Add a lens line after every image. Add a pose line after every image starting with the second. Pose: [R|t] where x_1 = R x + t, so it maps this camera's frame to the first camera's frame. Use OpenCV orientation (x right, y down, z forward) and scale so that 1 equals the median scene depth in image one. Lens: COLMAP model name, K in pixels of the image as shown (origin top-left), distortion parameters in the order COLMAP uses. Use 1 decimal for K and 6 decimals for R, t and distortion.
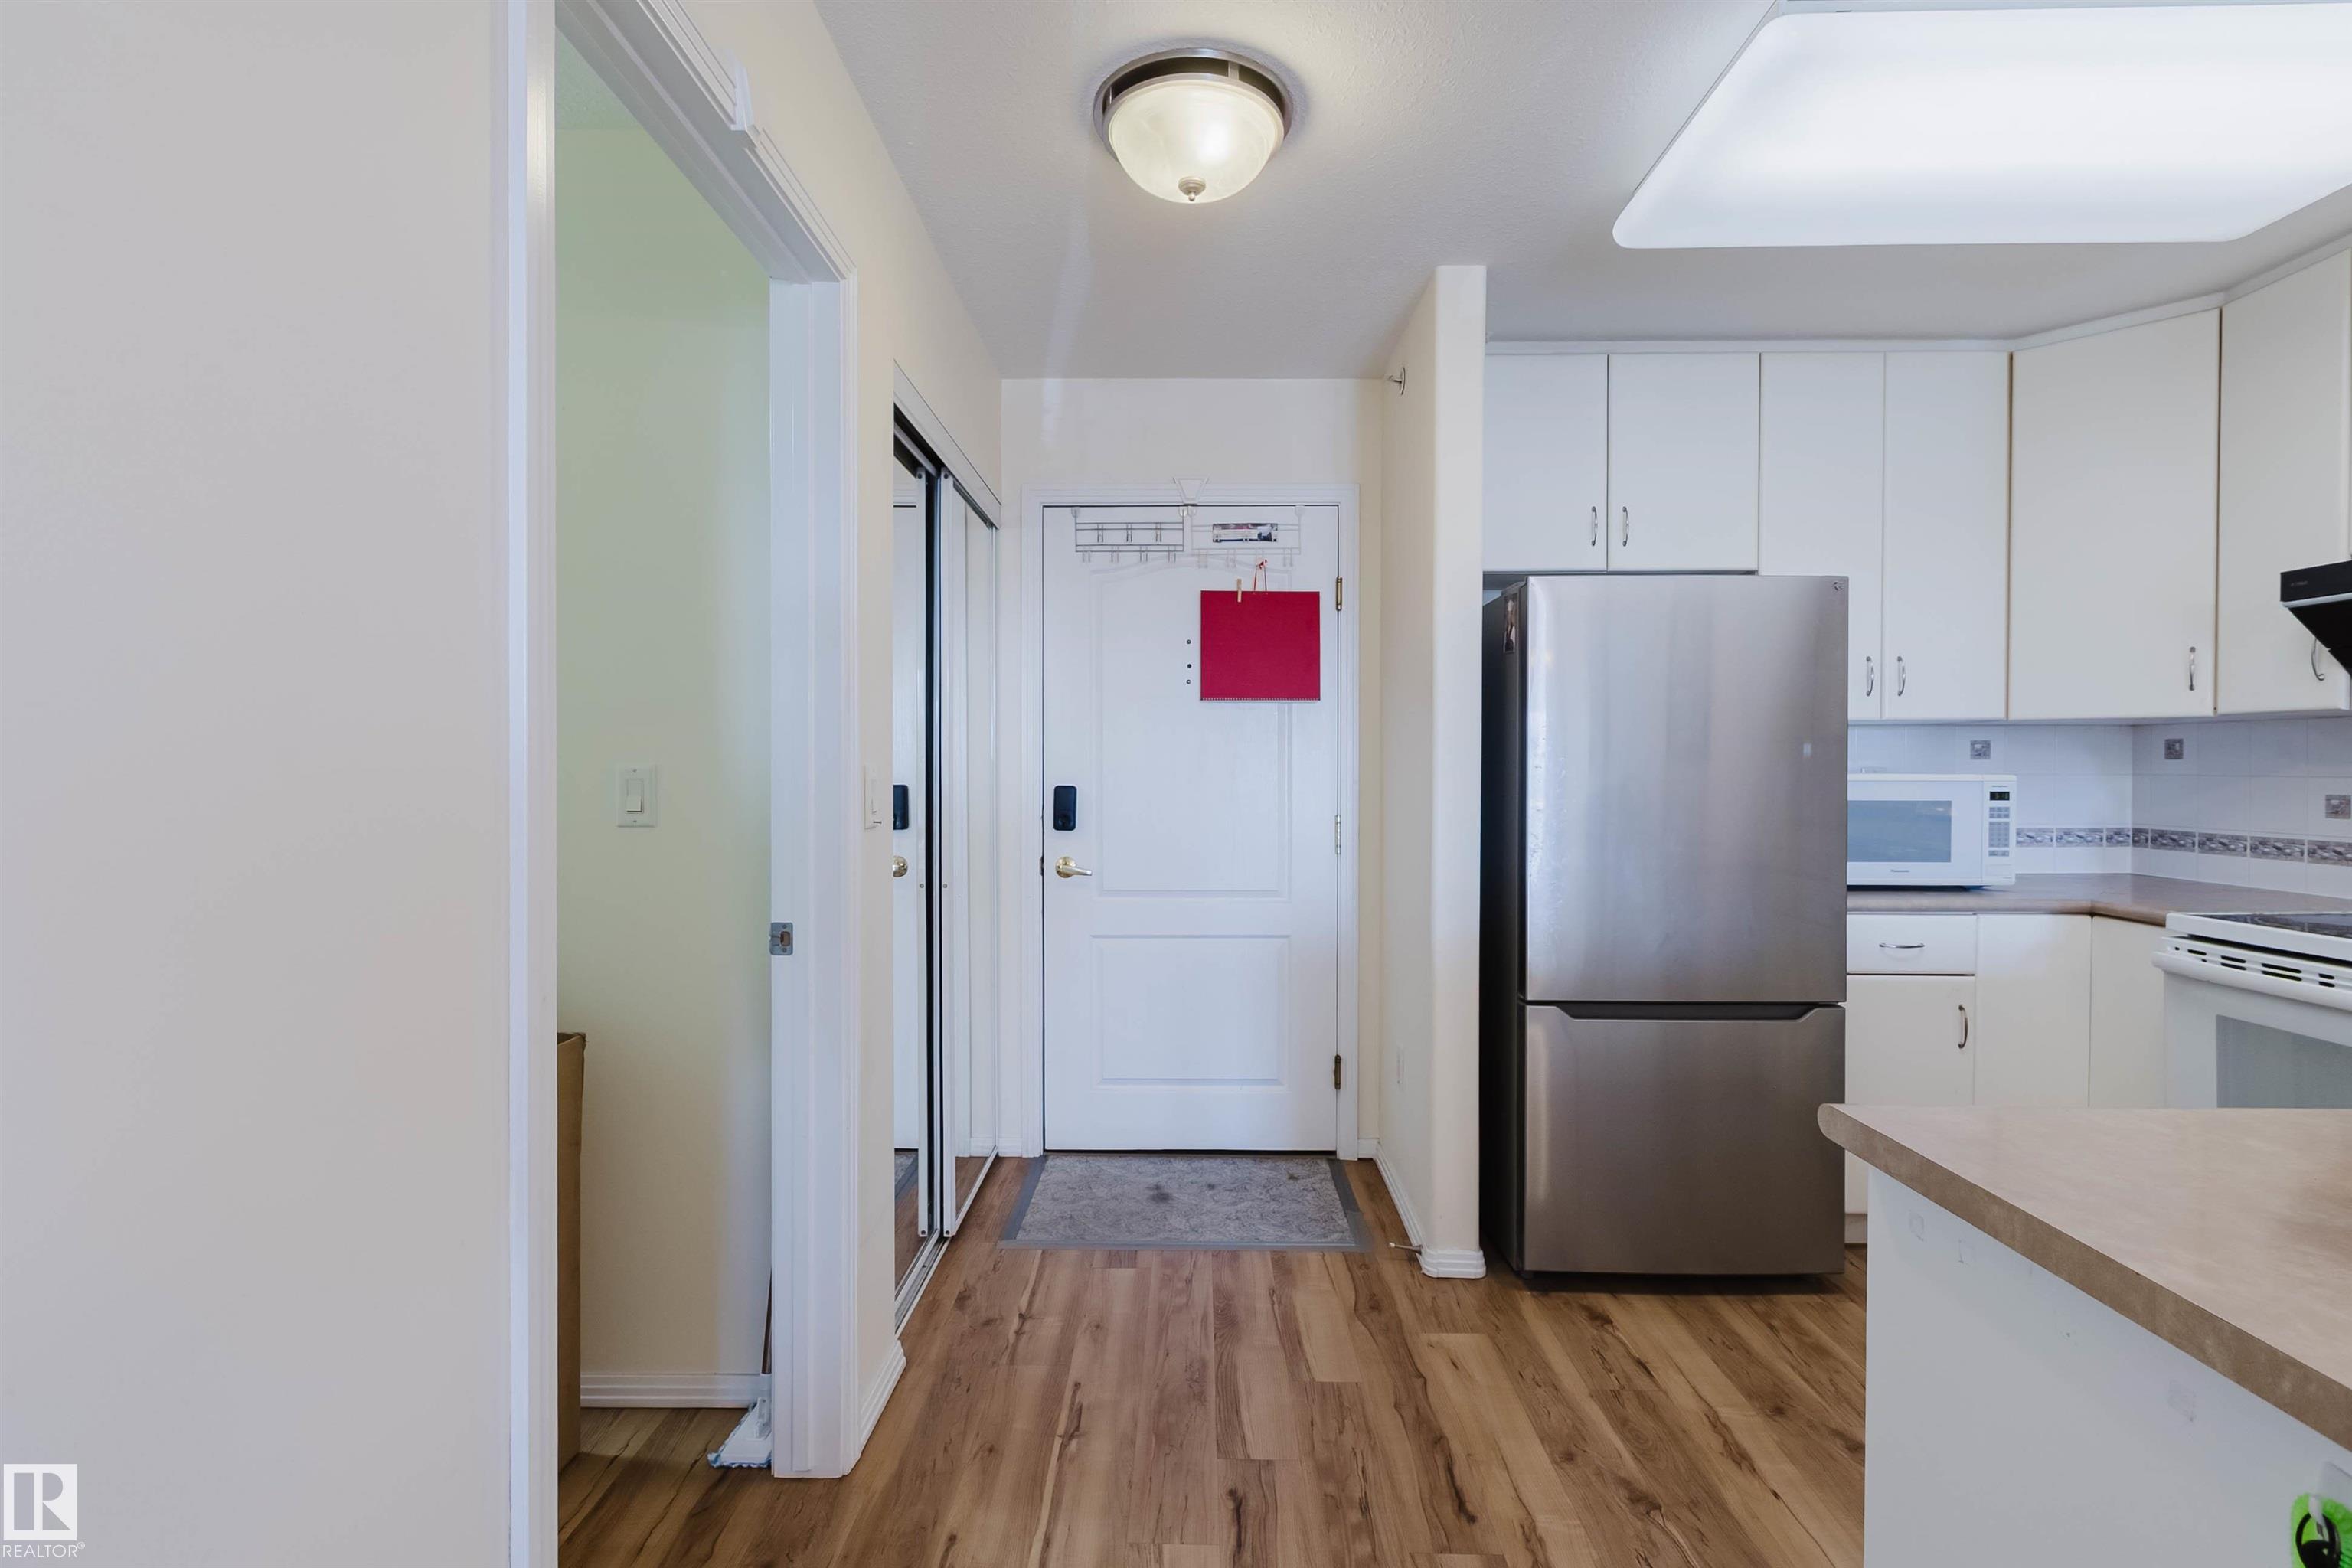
lens RADIAL K [[1071.9, 0, 1180.7], [0, 1071.9, 774.6], [0, 0, 1]] dist [0.002221, -0.001109]
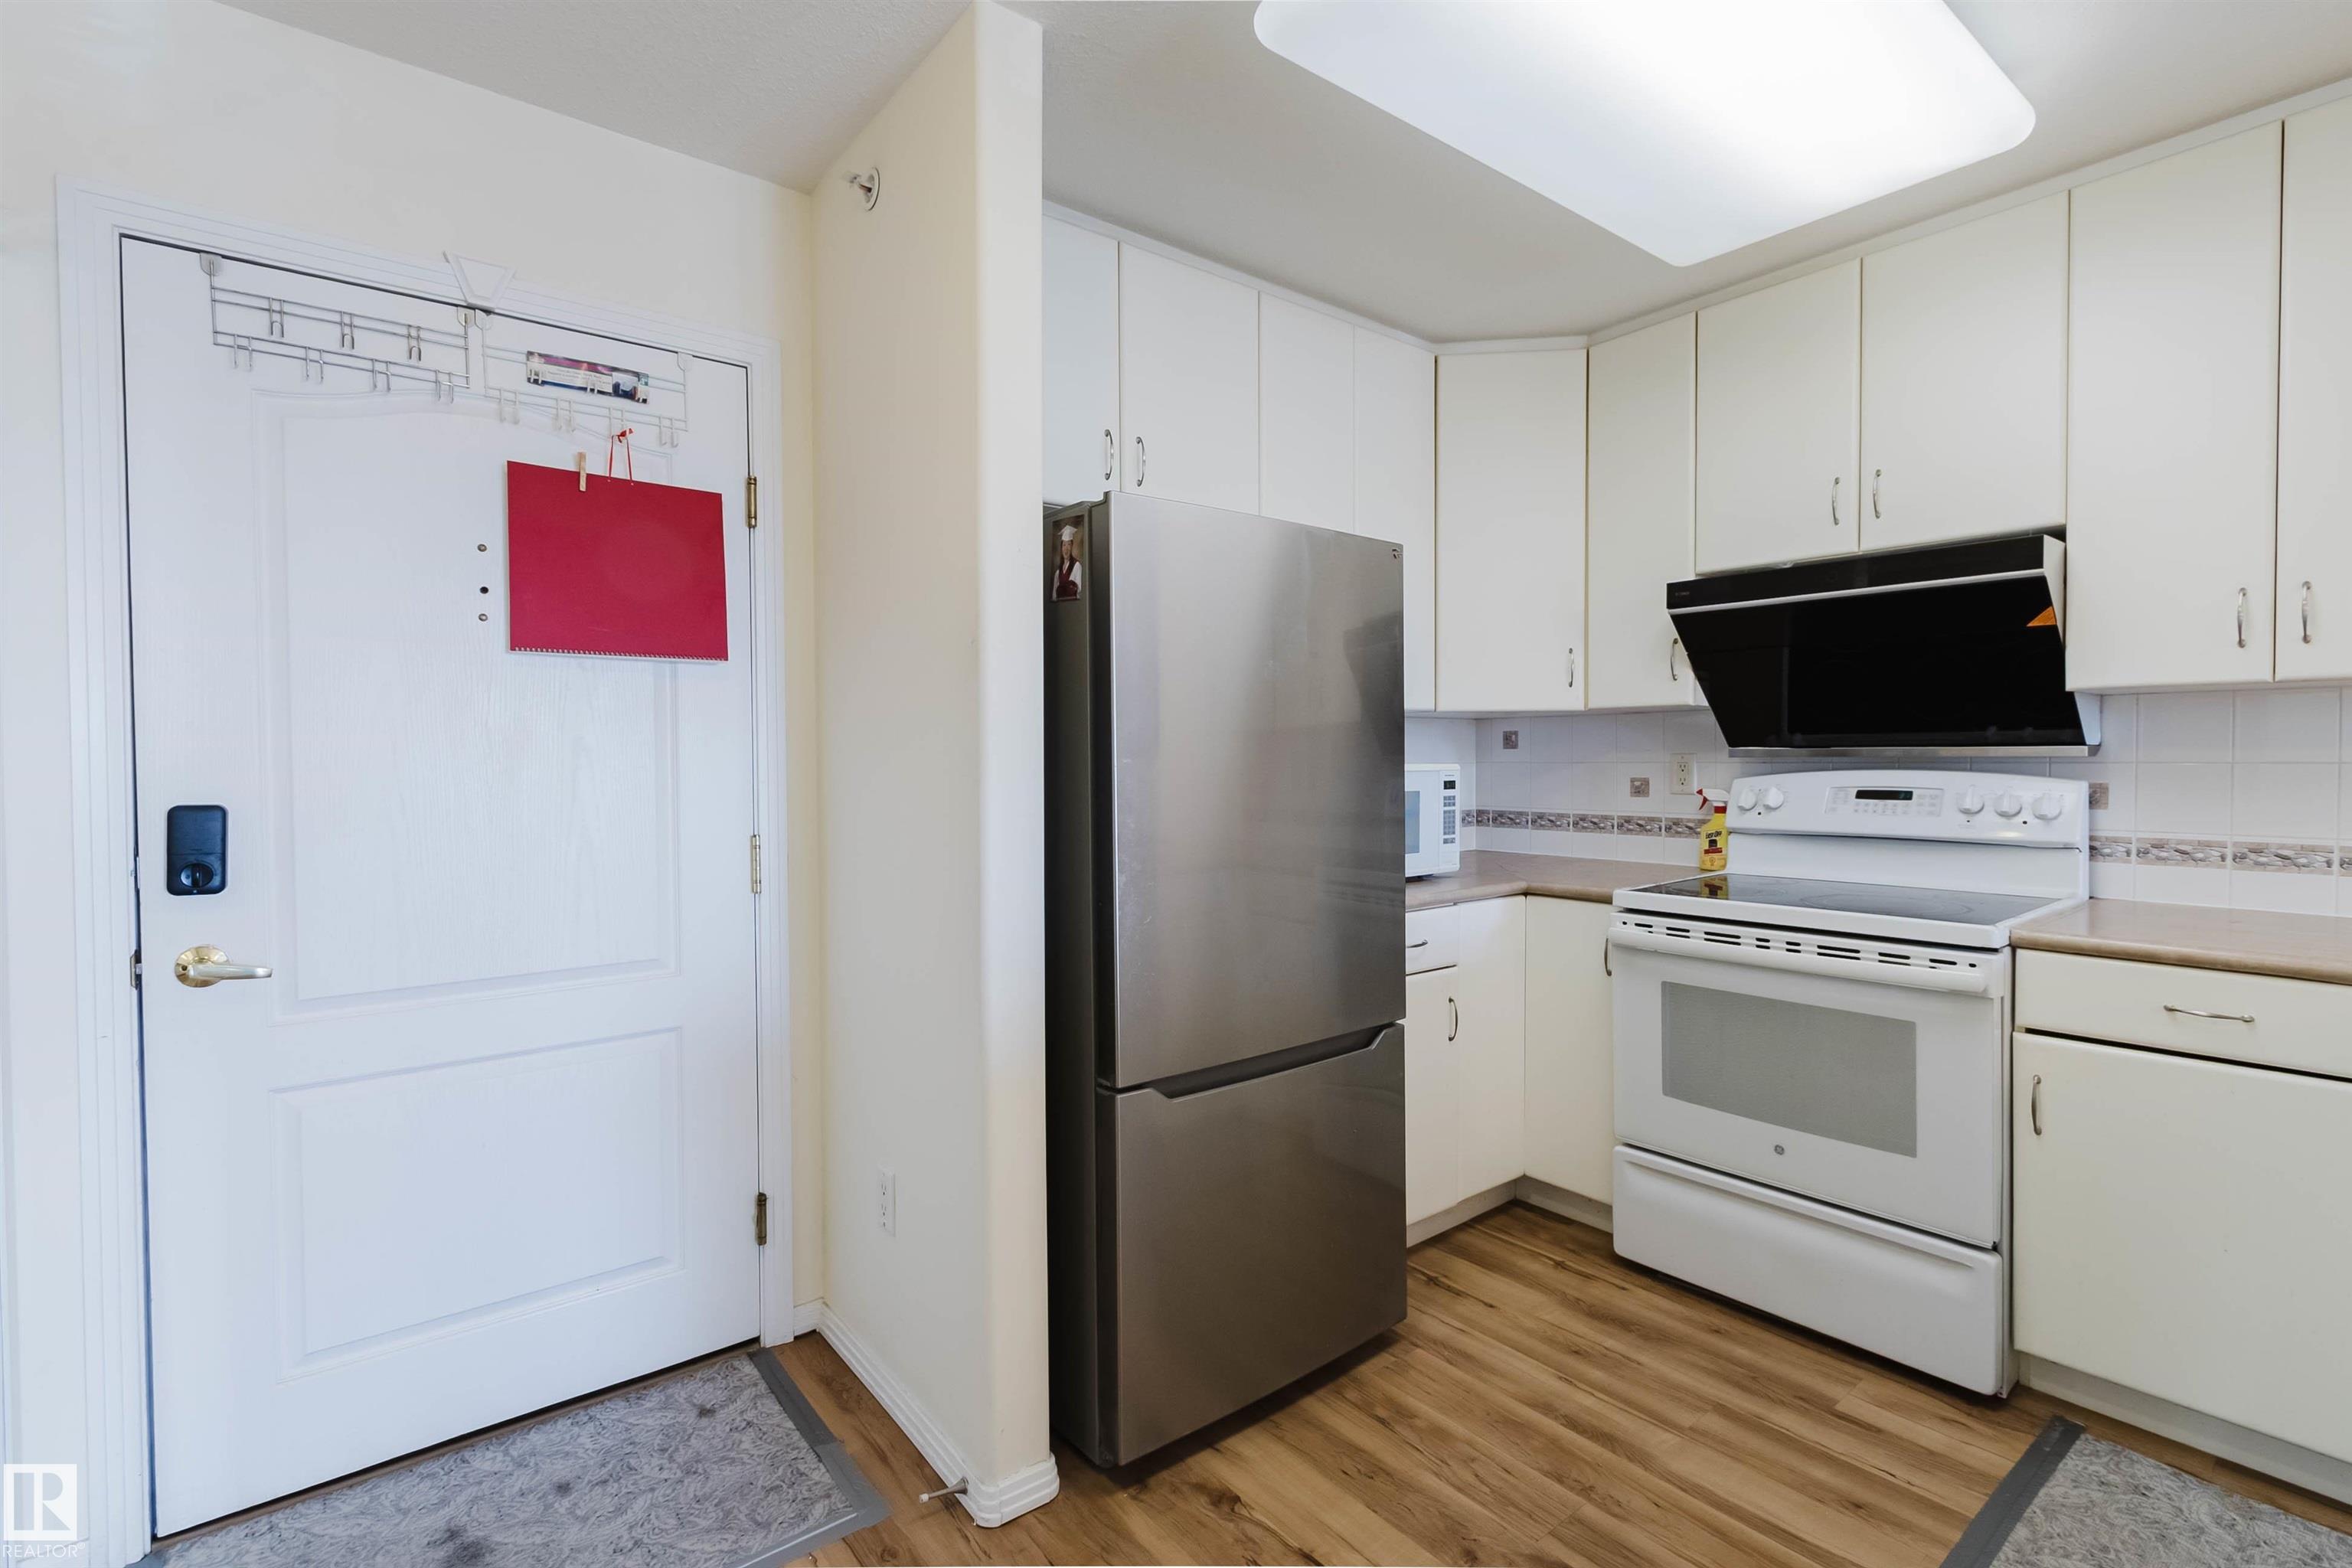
lens RADIAL K [[1067.4, 0, 1178.9], [0, 1067.4, 777.0], [0, 0, 1]] dist [0.002820, -0.000294]
pose [[0.776101, -0.018557, 0.630336, -0.074765], [0.014109, 0.999828, 0.012062, -0.003141], [-0.630451, -0.000468, 0.776229, 0.361097]]
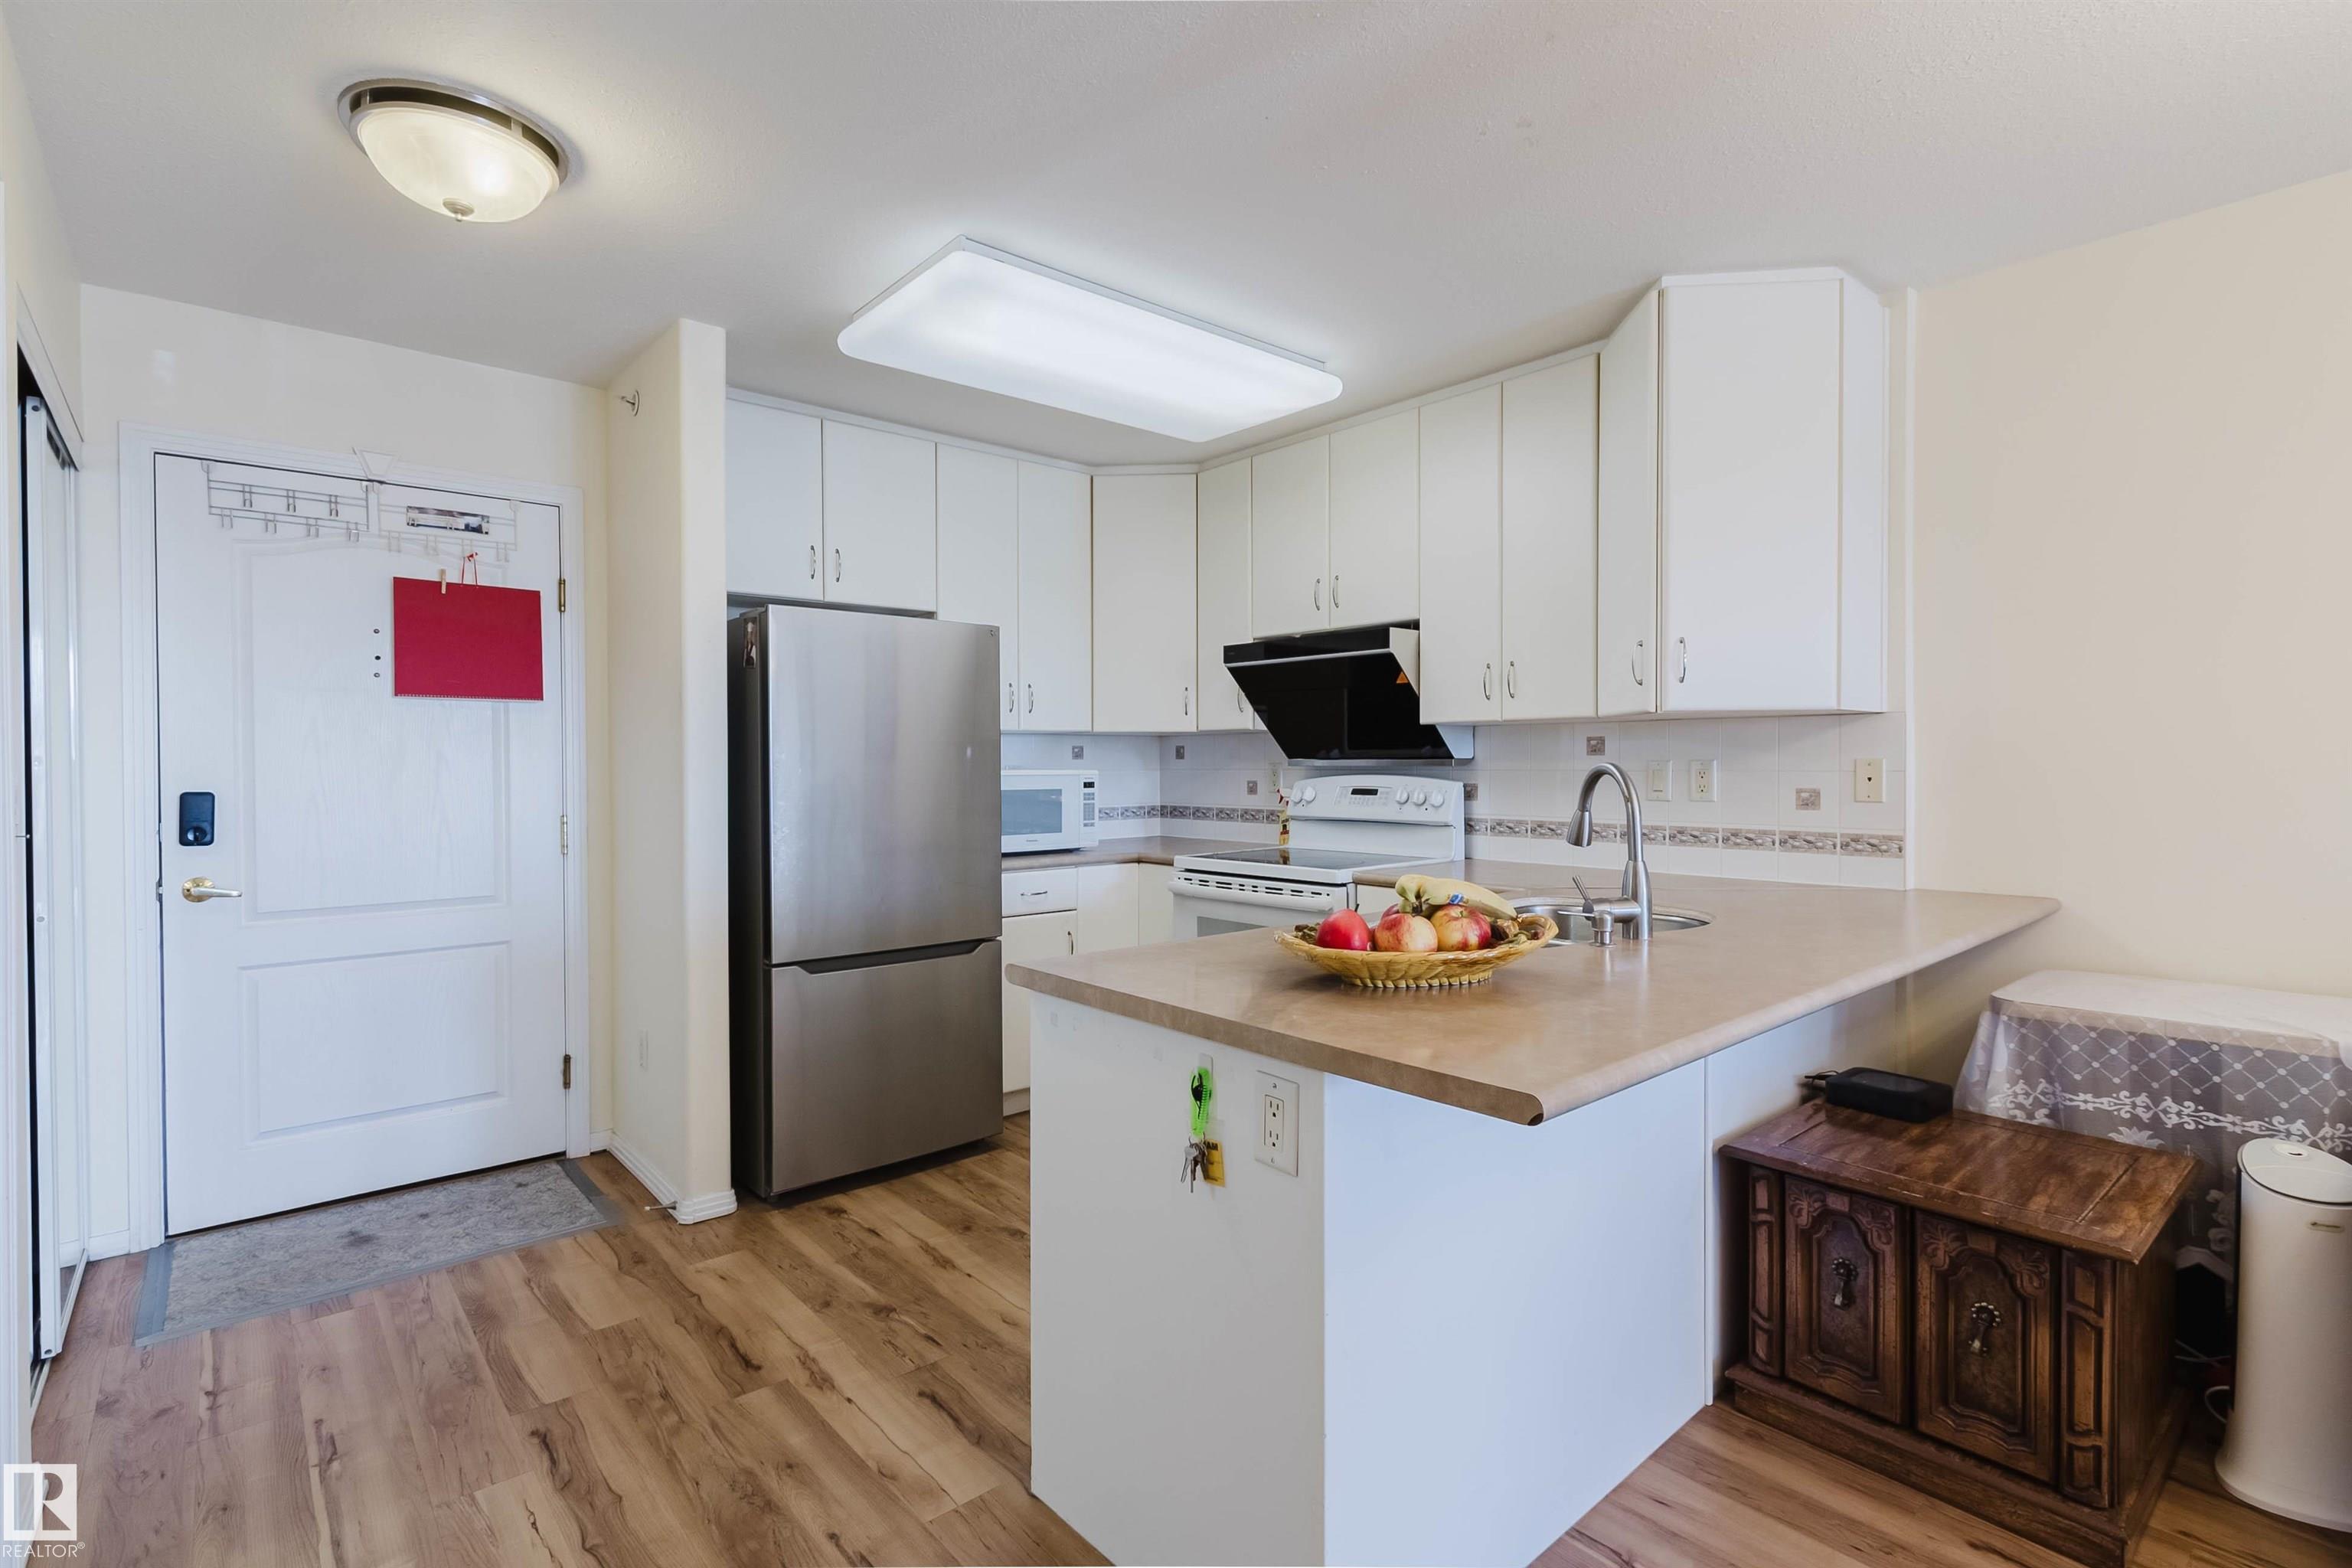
lens RADIAL K [[1095.5, 0, 1178.0], [0, 1095.5, 777.0], [0, 0, 1]] dist [0.004377, -0.000484]
pose [[0.743463, -0.012354, 0.668663, -0.126091], [0.011602, 0.999917, 0.005574, 0.002637], [-0.668676, 0.003614, 0.743545, -0.166688]]
